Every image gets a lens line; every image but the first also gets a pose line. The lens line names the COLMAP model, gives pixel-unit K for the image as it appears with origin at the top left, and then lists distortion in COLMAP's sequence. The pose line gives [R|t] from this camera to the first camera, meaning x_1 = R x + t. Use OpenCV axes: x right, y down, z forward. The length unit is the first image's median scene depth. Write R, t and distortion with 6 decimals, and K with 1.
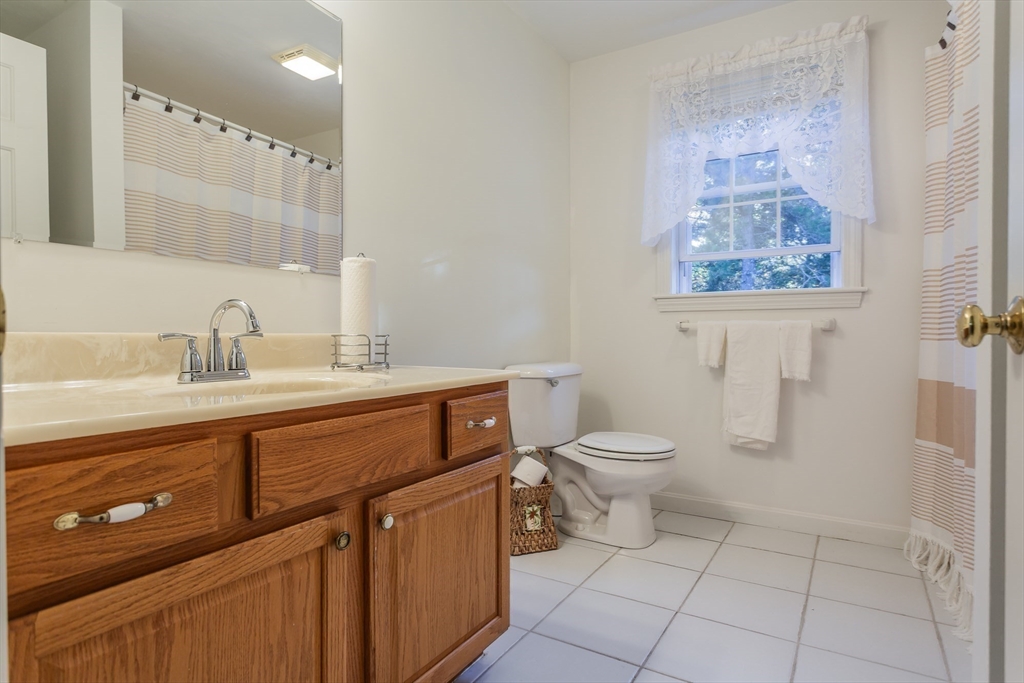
lens RADIAL K [[570.3, 0, 512.9], [0, 570.3, 343.2], [0, 0, 1]] dist [-0.003537, -0.003182]
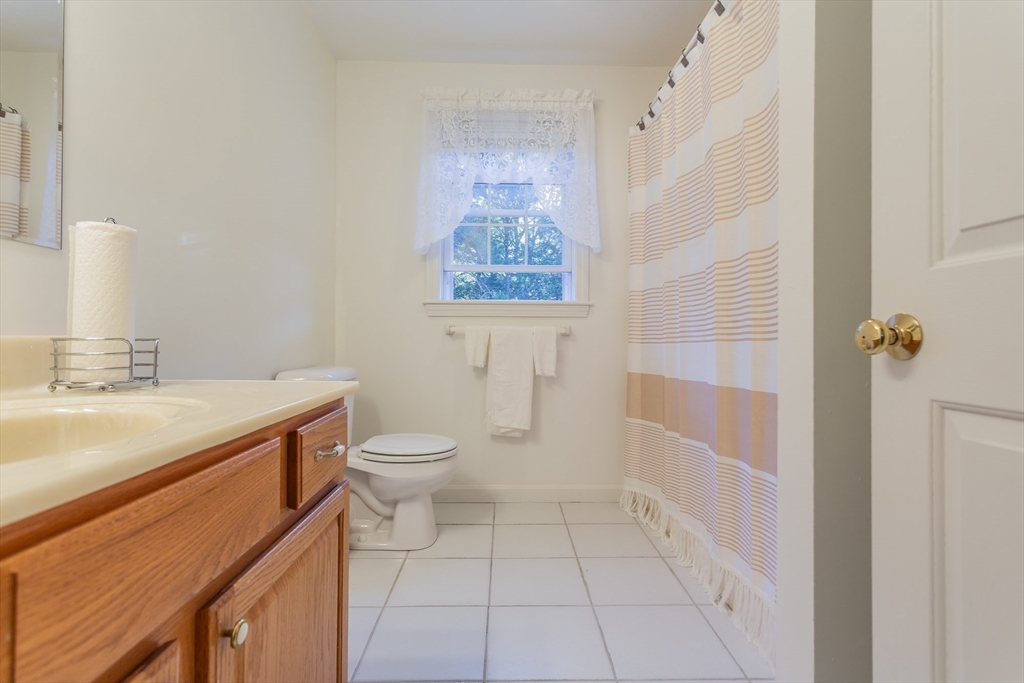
lens RADIAL K [[488.0, 0, 516.1], [0, 488.0, 334.3], [0, 0, 1]] dist [-0.001396, 0.001541]
pose [[0.835074, 0.008500, 0.550072, -0.127177], [0.001232, 0.999849, -0.017319, -0.005948], [-0.550136, 0.015140, 0.834938, 0.175582]]
